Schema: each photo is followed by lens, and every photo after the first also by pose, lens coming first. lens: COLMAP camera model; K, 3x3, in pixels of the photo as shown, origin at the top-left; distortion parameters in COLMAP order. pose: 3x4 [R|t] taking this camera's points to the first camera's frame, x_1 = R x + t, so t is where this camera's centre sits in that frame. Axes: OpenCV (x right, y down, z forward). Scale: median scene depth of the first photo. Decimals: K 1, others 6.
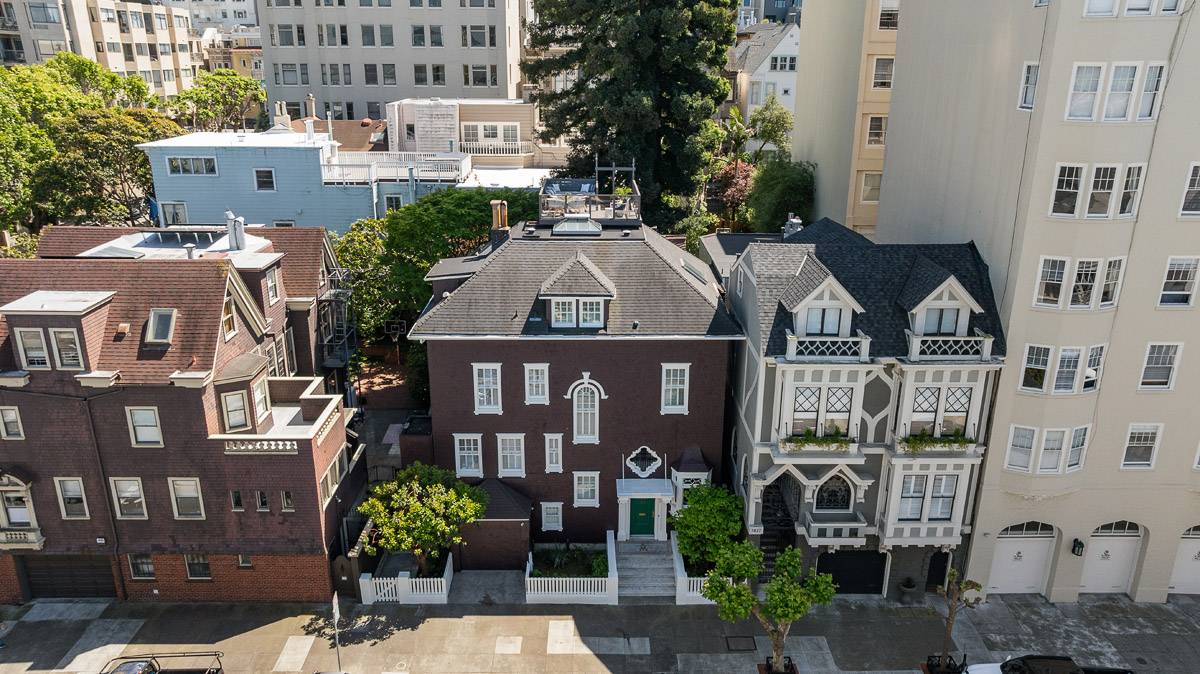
lens RADIAL K [[857.2, 0, 600.0], [0, 857.2, 337.0], [0, 0, 1]] dist [-0.009350, 0.000660]
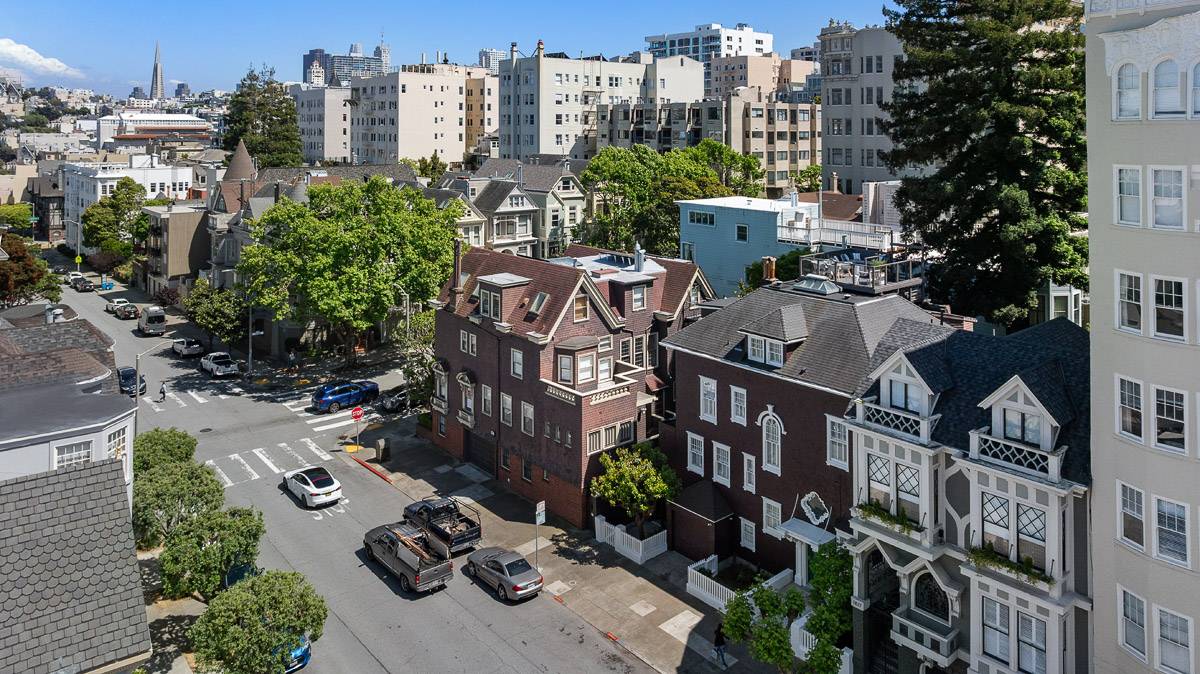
lens RADIAL K [[839.7, 0, 596.4], [0, 839.7, 108.5], [0, 0, 1]] dist [-0.004907, -0.000811]
pose [[0.641748, -0.020158, -0.766651, 0.733992], [-0.245405, 0.941696, -0.230184, -0.019053], [0.726592, 0.335860, 0.599385, -0.003566]]
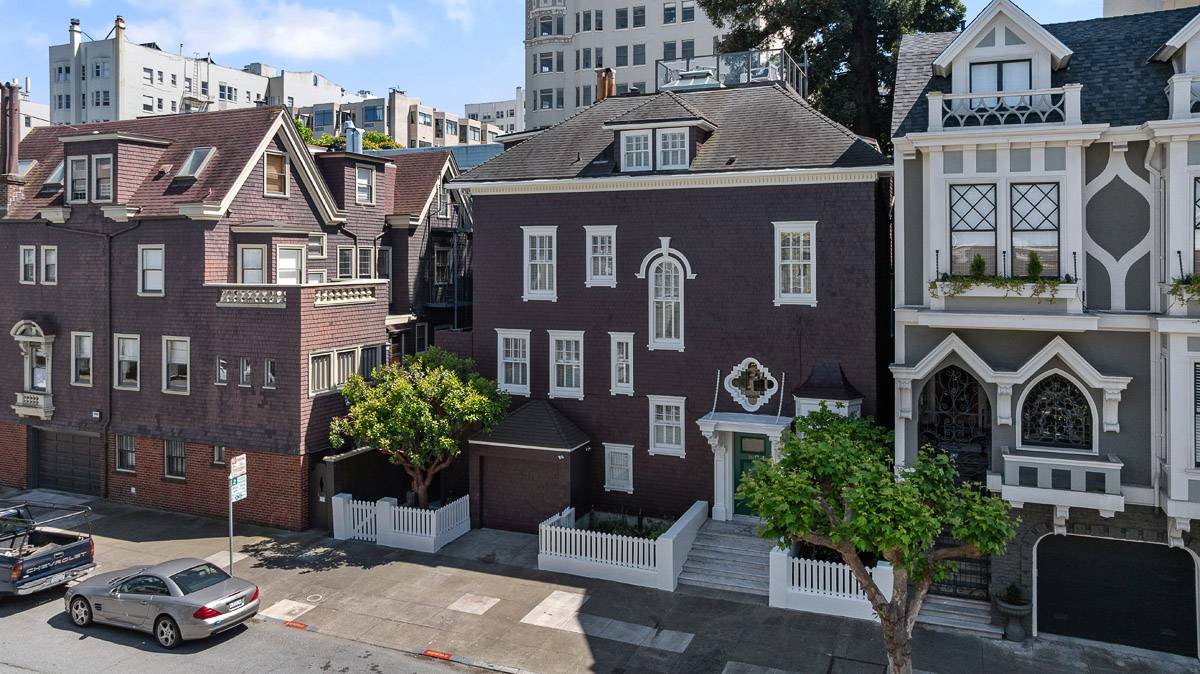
lens RADIAL K [[872.6, 0, 600.7], [0, 872.6, 250.9], [0, 0, 1]] dist [-0.011052, -0.003423]
pose [[0.918916, -0.010252, -0.394320, 0.219869], [-0.121582, 0.943630, -0.307865, 0.282137], [0.375249, 0.330844, 0.865870, 0.370669]]
